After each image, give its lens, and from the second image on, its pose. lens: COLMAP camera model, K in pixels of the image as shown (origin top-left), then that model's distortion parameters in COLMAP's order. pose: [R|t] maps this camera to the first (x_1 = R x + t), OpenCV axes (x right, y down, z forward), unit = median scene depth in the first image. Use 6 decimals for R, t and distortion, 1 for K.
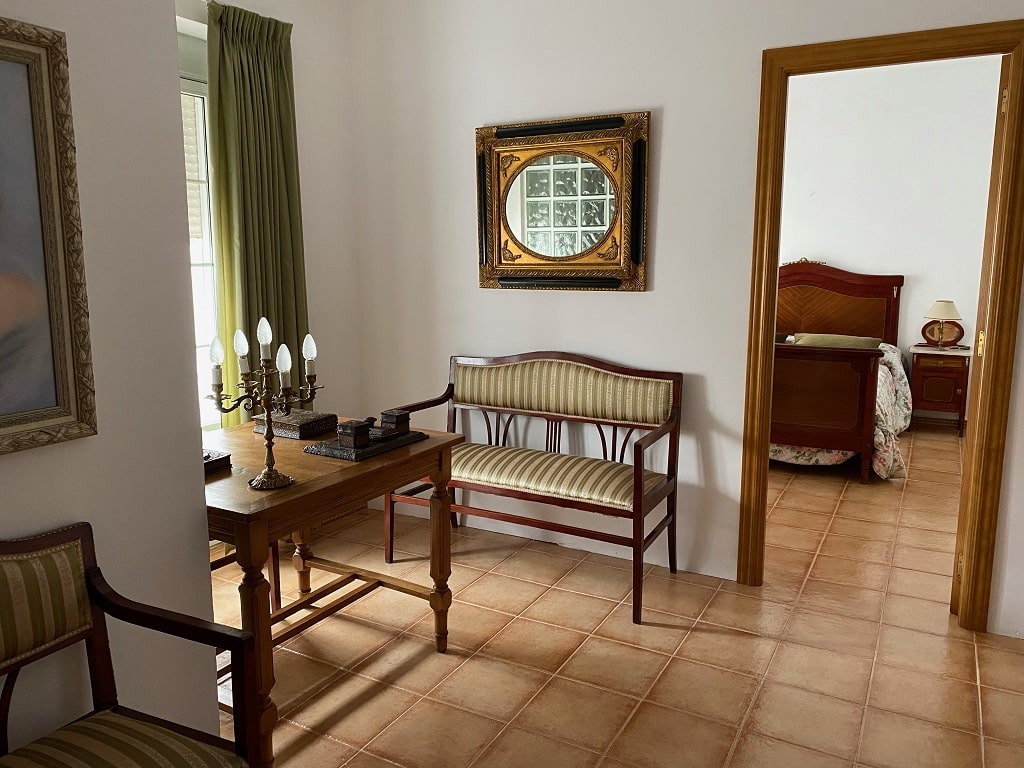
lens RADIAL K [[779.3, 0, 508.0], [0, 779.3, 363.3], [0, 0, 1]] dist [0.034674, -0.017472]
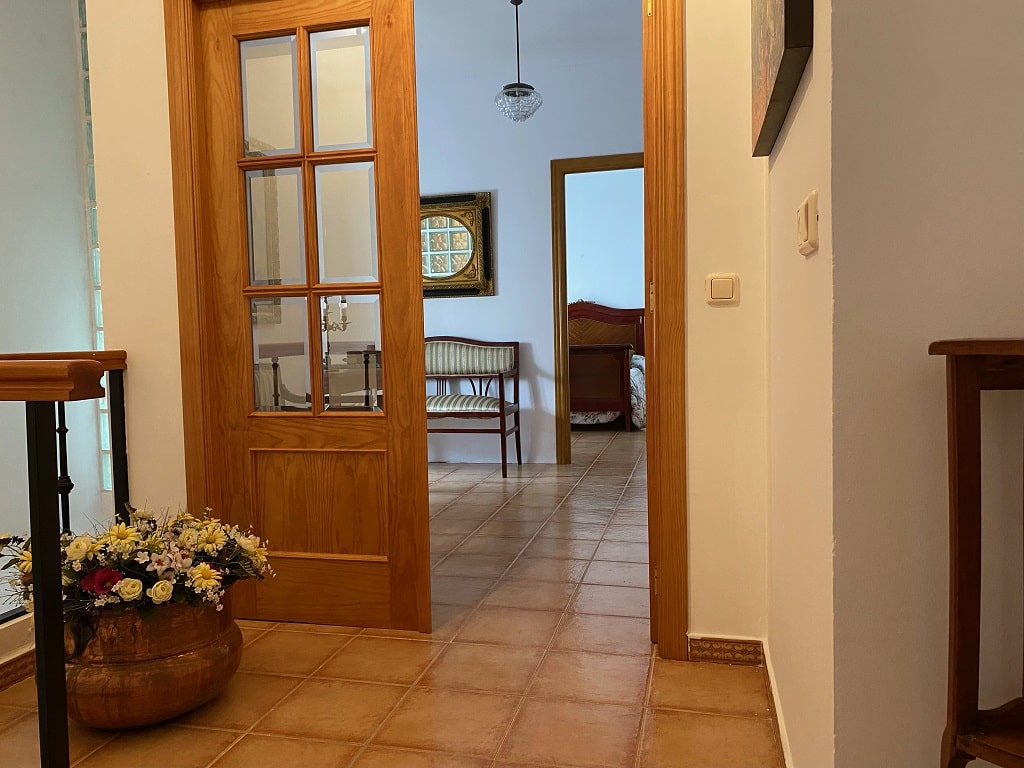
lens RADIAL K [[779.3, 0, 510.4], [0, 779.3, 384.5], [0, 0, 1]] dist [0.034674, -0.017472]
pose [[0.964080, -0.046311, 0.261544, -0.235928], [0.067360, 0.995121, -0.072093, 0.218852], [-0.256929, 0.087121, 0.962495, -0.606030]]
